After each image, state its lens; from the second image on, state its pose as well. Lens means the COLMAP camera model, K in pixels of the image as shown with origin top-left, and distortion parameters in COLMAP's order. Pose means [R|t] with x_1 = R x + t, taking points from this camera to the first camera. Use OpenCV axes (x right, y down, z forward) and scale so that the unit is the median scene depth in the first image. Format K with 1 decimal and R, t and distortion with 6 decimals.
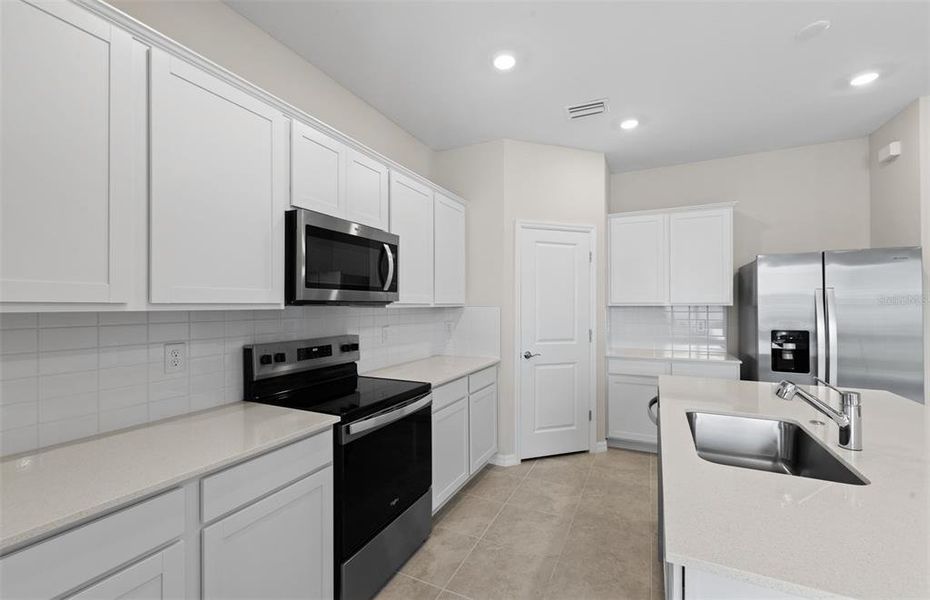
lens RADIAL K [[388.1, 0, 462.5], [0, 388.1, 303.5], [0, 0, 1]] dist [0.003780, -0.000487]
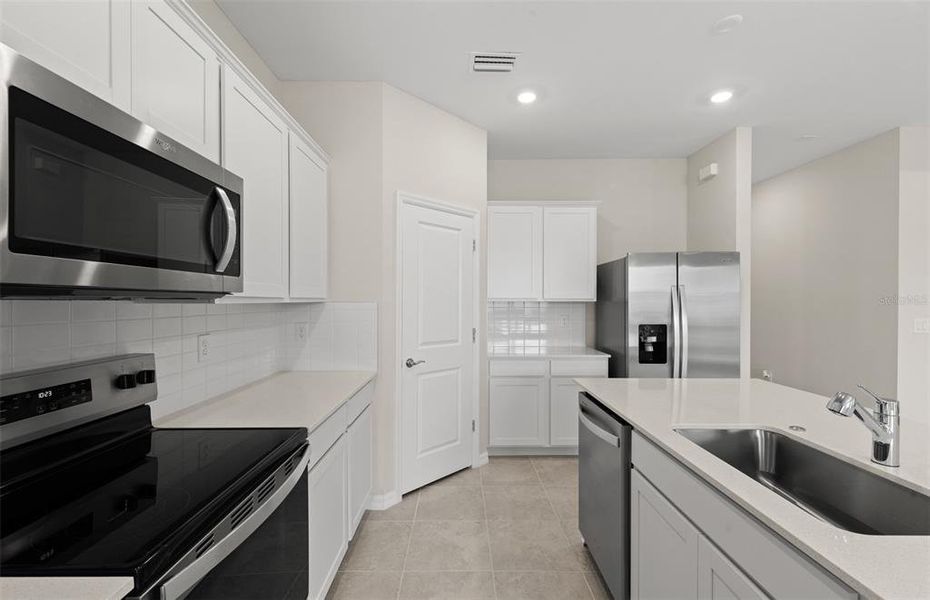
lens RADIAL K [[388.1, 0, 460.4], [0, 388.1, 304.2], [0, 0, 1]] dist [0.003780, -0.000487]
pose [[0.898308, -0.001442, 0.439364, -0.106585], [-0.003406, 0.999942, 0.010247, 0.004084], [-0.439353, -0.010701, 0.898251, 0.282314]]
